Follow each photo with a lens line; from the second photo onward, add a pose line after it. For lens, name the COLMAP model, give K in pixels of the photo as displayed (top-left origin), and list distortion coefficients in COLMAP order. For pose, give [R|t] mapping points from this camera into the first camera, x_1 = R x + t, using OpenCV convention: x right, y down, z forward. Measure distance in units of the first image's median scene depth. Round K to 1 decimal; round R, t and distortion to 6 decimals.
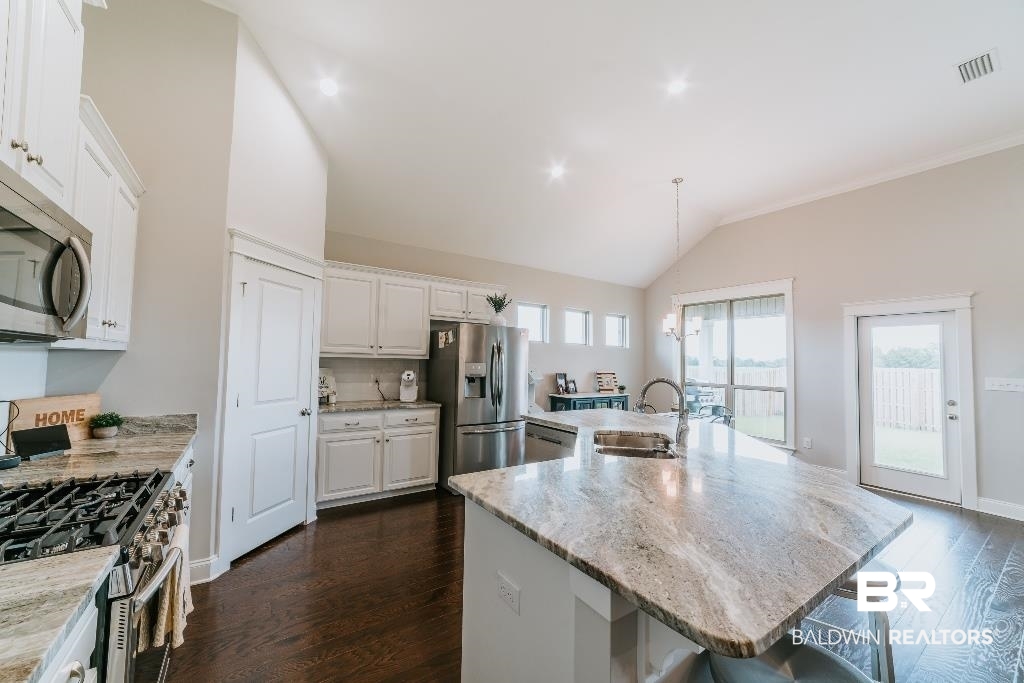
lens RADIAL K [[391.8, 0, 507.5], [0, 391.8, 343.2], [0, 0, 1]] dist [-0.015867, 0.006396]
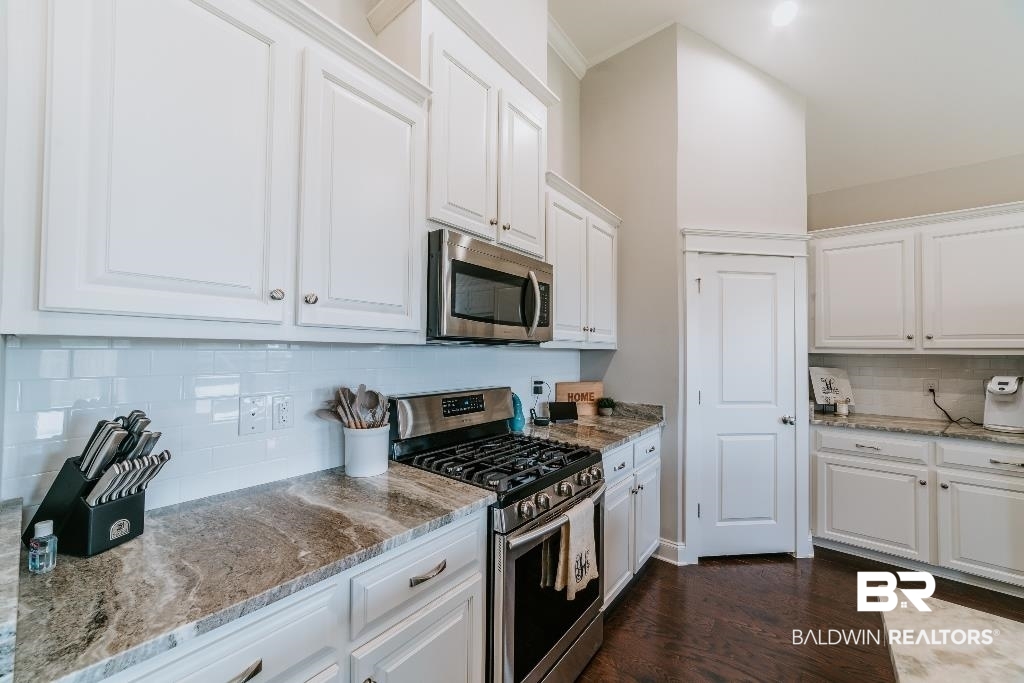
lens RADIAL K [[391.8, 0, 506.6], [0, 391.8, 343.7], [0, 0, 1]] dist [-0.015867, 0.006396]
pose [[0.305676, -0.032888, -0.951567, 0.090312], [0.038237, 0.999021, -0.022245, 0.010158], [0.951367, -0.029585, 0.306634, 0.182715]]
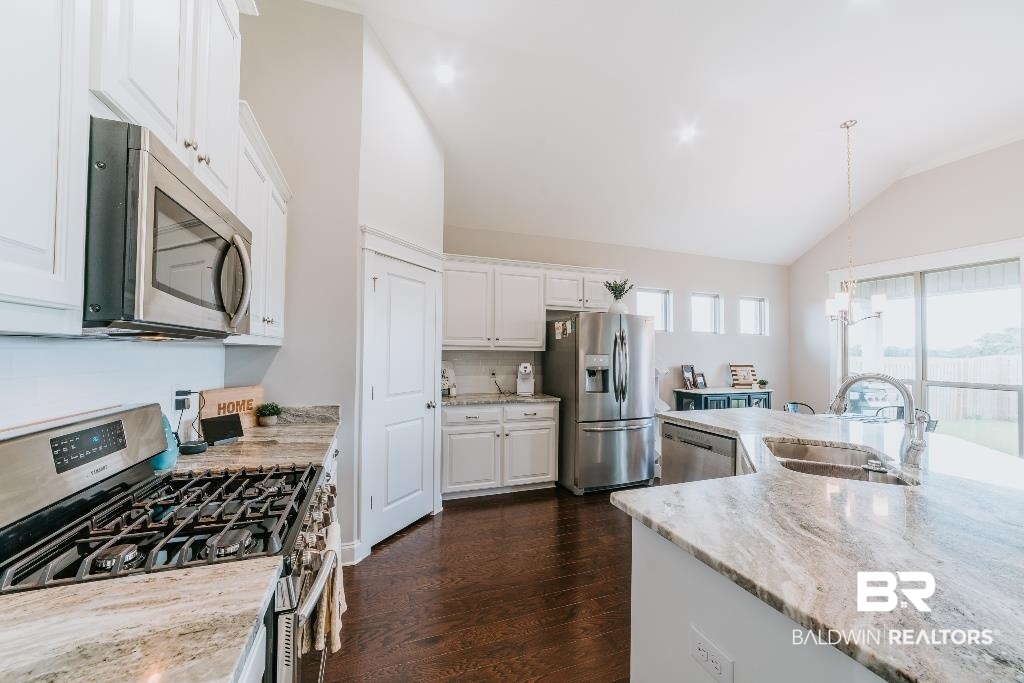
lens RADIAL K [[391.8, 0, 506.9], [0, 391.8, 343.7], [0, 0, 1]] dist [-0.015867, 0.006396]
pose [[0.968056, -0.014008, -0.250341, -0.071002], [0.019564, 0.999614, 0.019721, 0.002840], [0.249968, -0.023989, 0.967957, 0.072354]]
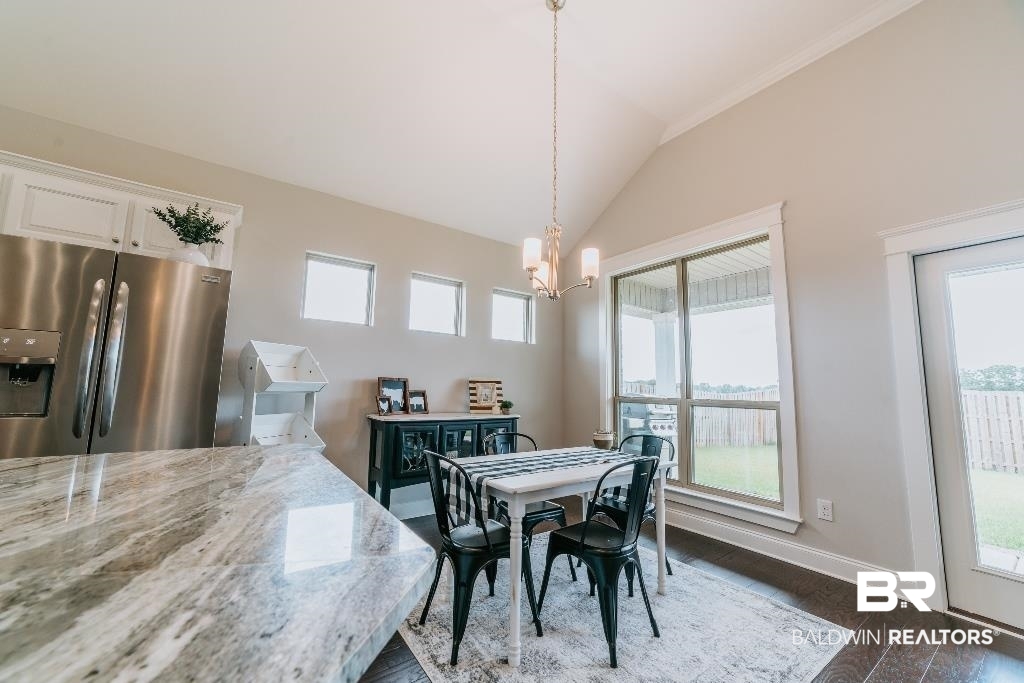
lens RADIAL K [[391.8, 0, 507.0], [0, 391.8, 343.3], [0, 0, 1]] dist [-0.015867, 0.006396]
pose [[0.999837, 0.003401, 0.017709, 0.553288], [-0.002170, 0.997609, -0.069083, 0.121161], [-0.017902, 0.069033, 0.997454, 0.778529]]
